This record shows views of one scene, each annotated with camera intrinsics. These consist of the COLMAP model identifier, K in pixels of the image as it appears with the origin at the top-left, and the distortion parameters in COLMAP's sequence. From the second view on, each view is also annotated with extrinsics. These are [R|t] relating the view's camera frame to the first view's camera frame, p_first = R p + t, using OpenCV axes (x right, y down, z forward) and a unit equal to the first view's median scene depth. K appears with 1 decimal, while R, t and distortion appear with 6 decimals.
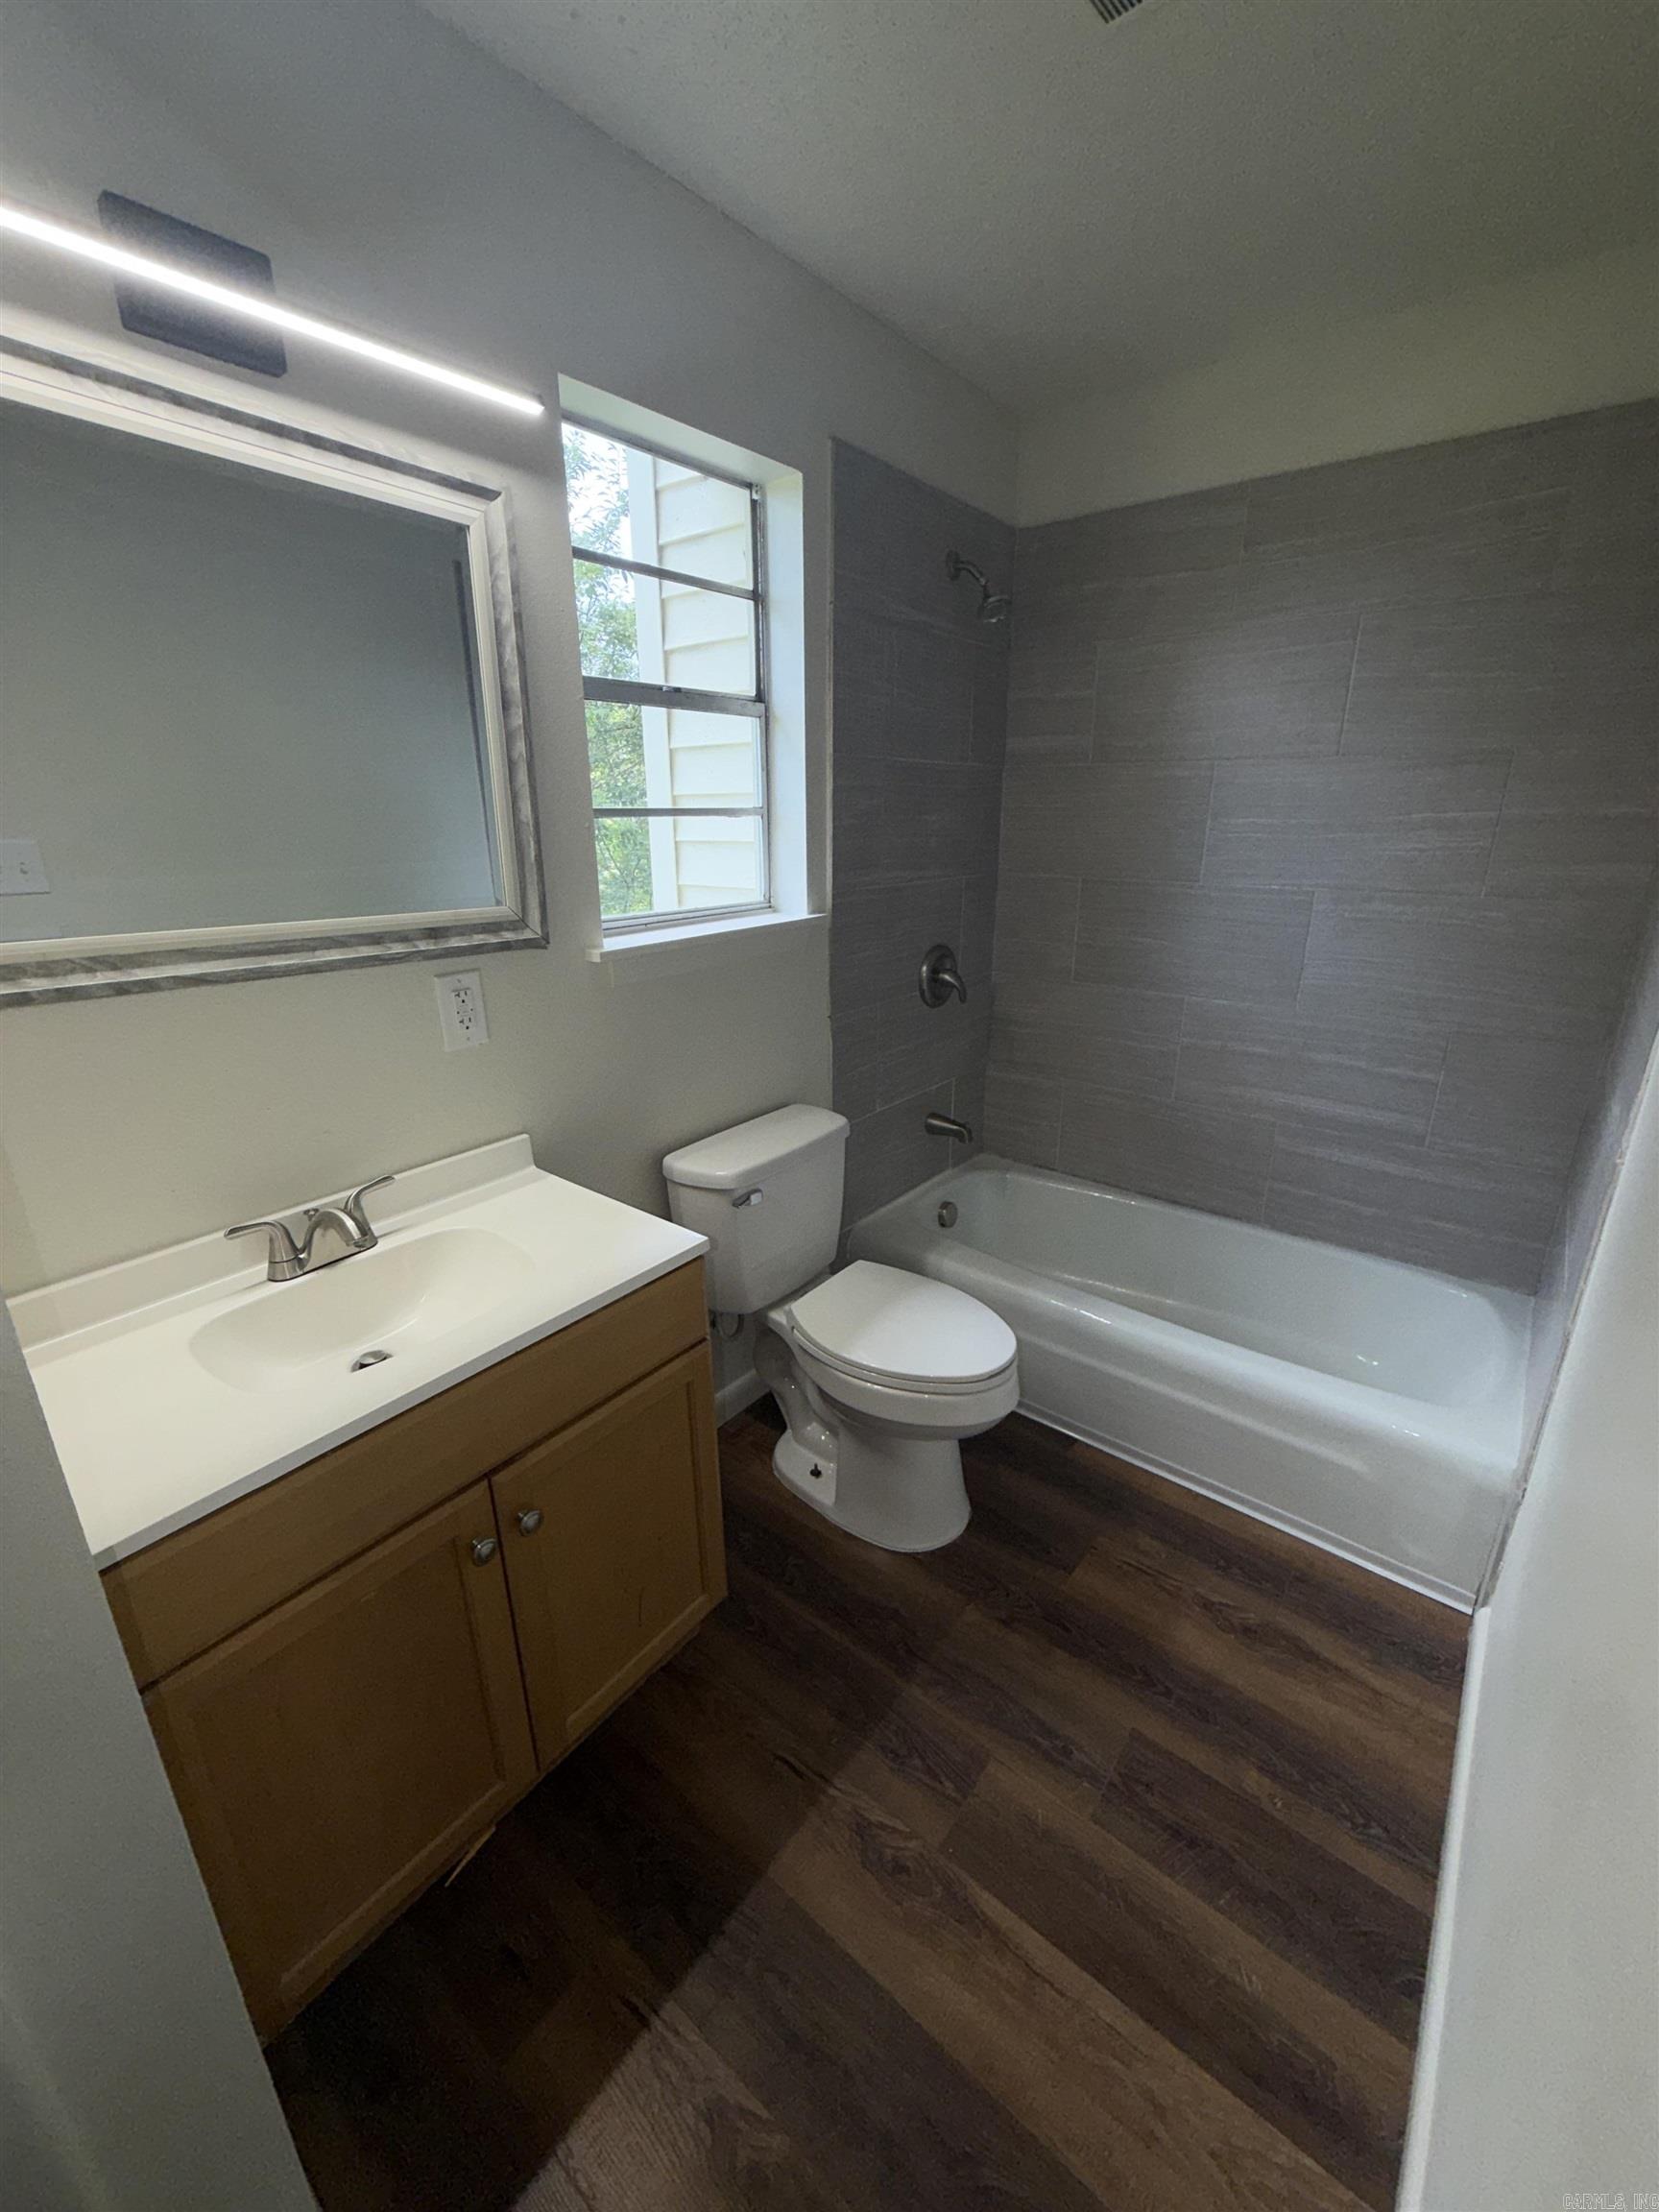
lens RADIAL K [[882.6, 0, 833.6], [0, 882.6, 1092.6], [0, 0, 1]] dist [0.000524, -0.000057]
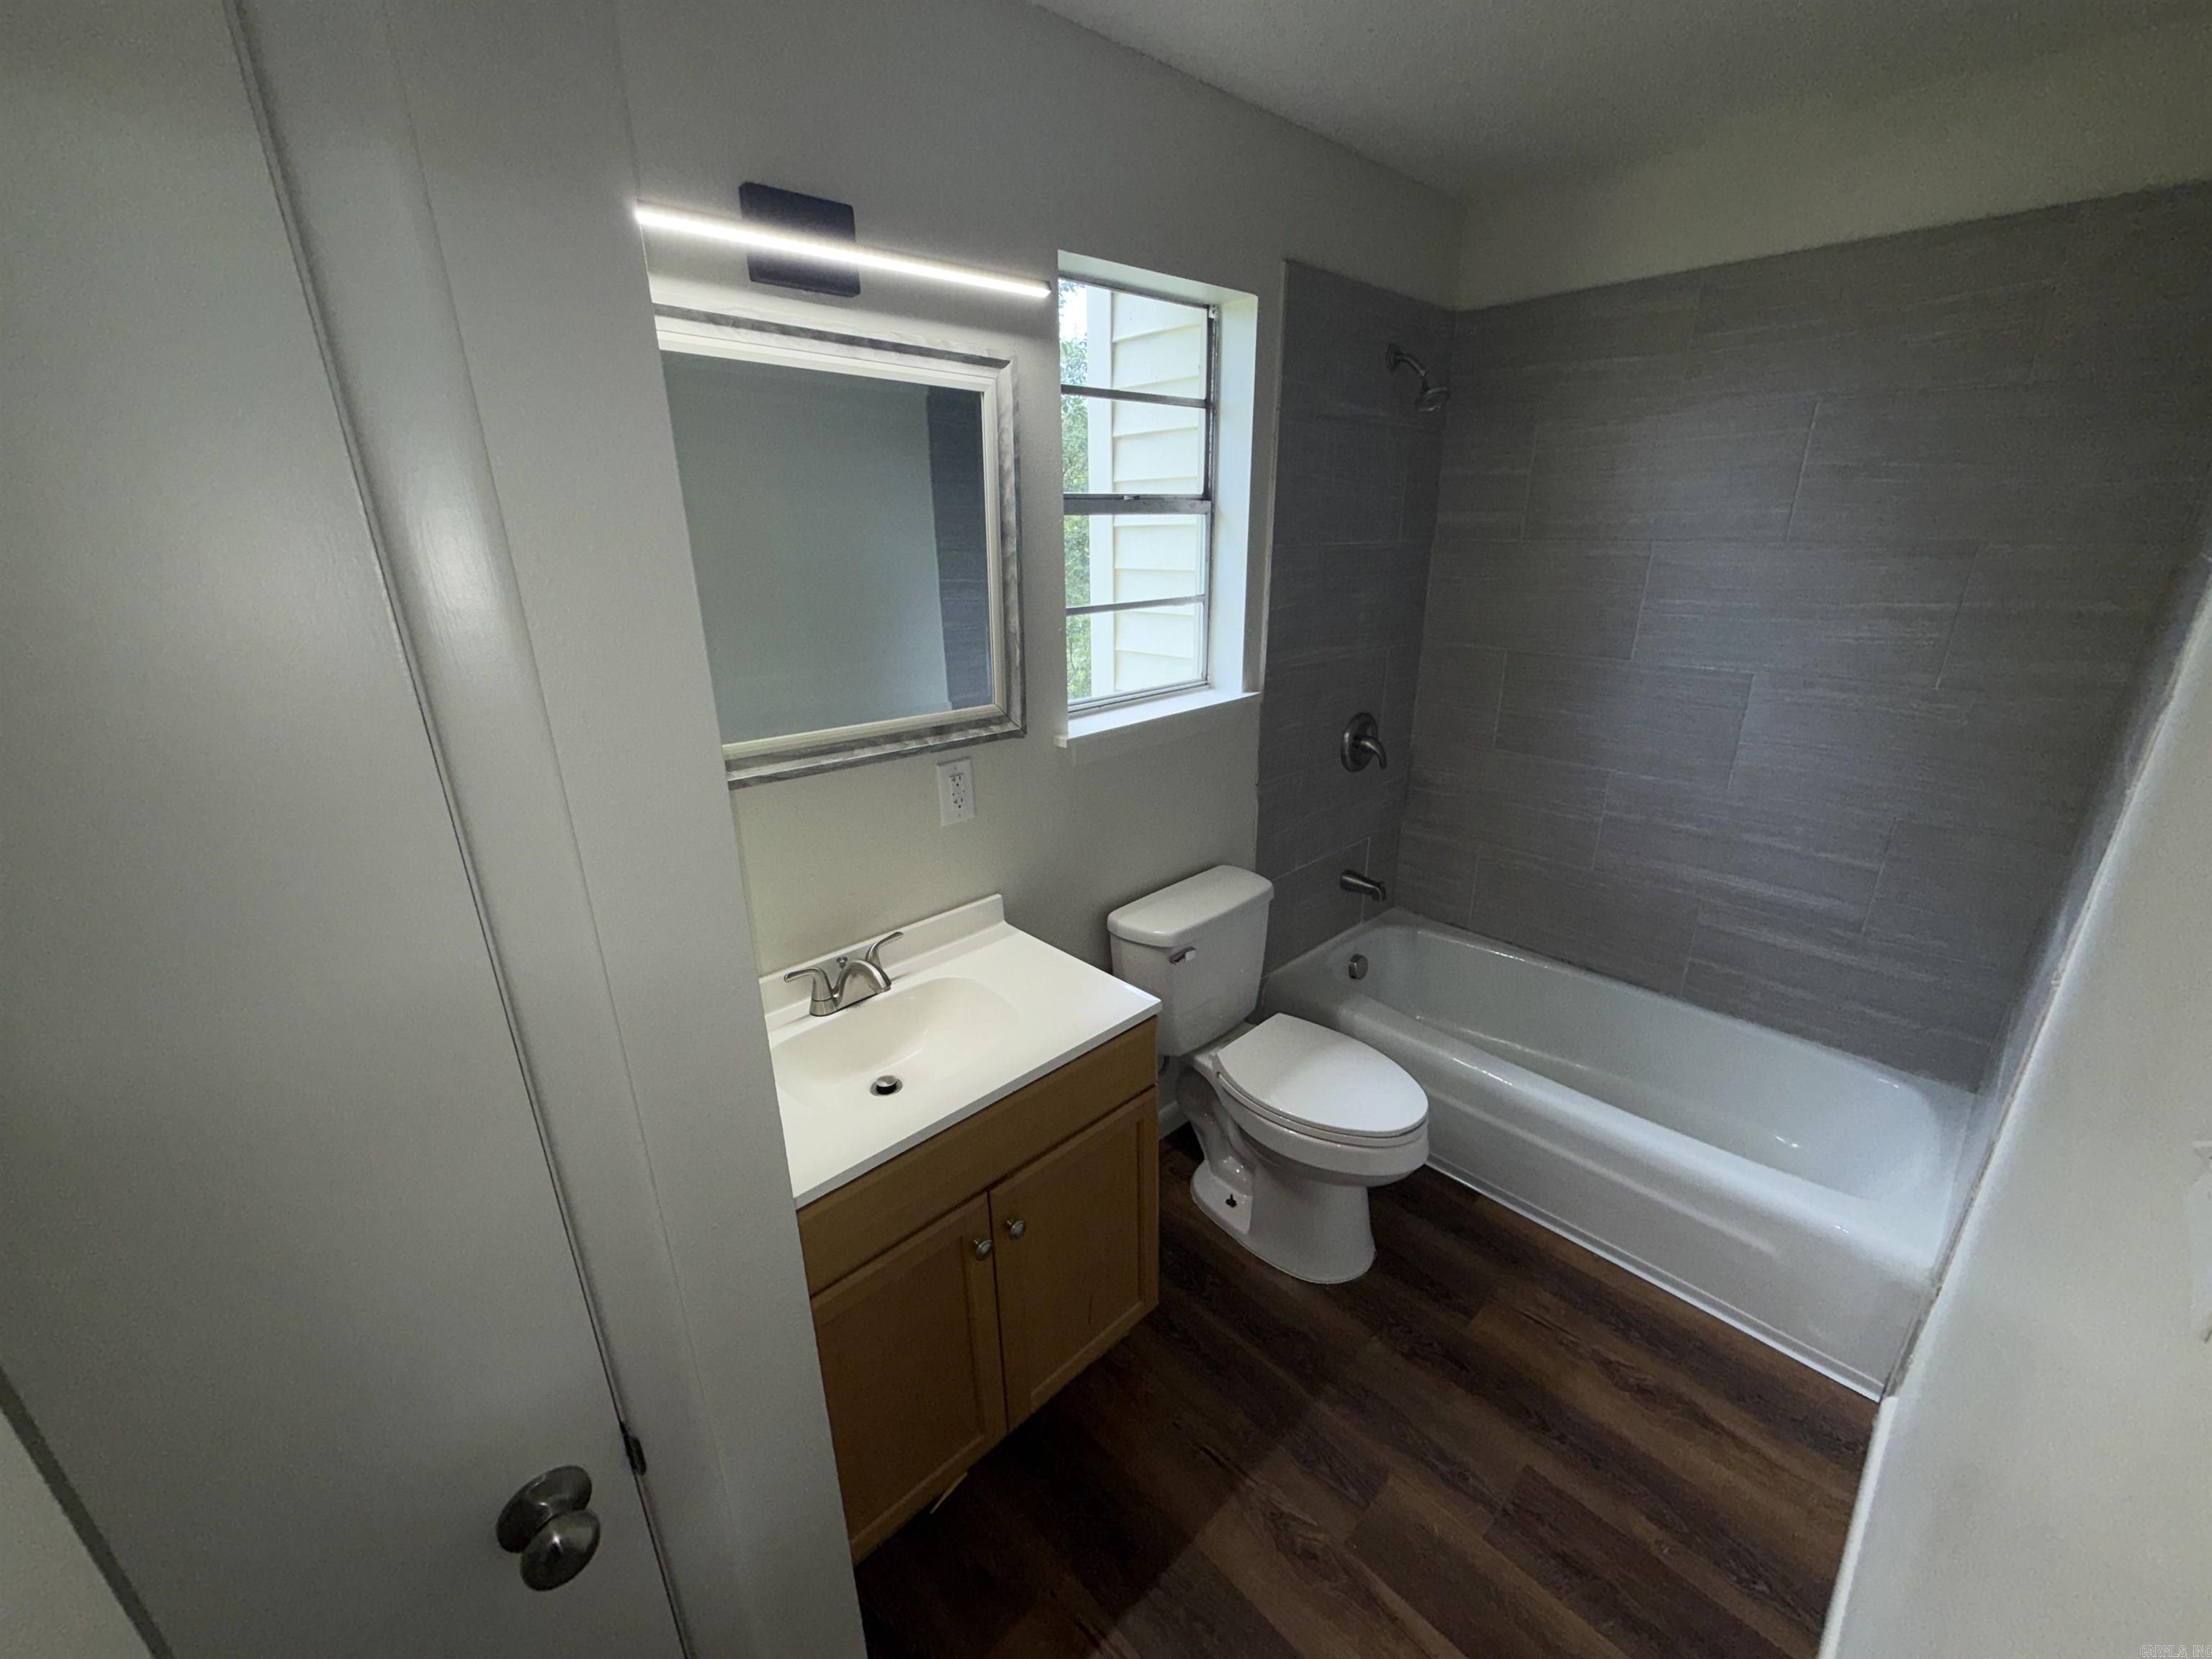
lens RADIAL K [[878.4, 0, 1106.0], [0, 878.4, 829.5], [0, 0, 1]] dist [-0.001200, -0.000456]
pose [[0.989834, 0.036973, -0.137336, -0.051013], [-0.034002, 0.999136, 0.023913, -0.067904], [0.138101, -0.019000, 0.990236, -0.120597]]
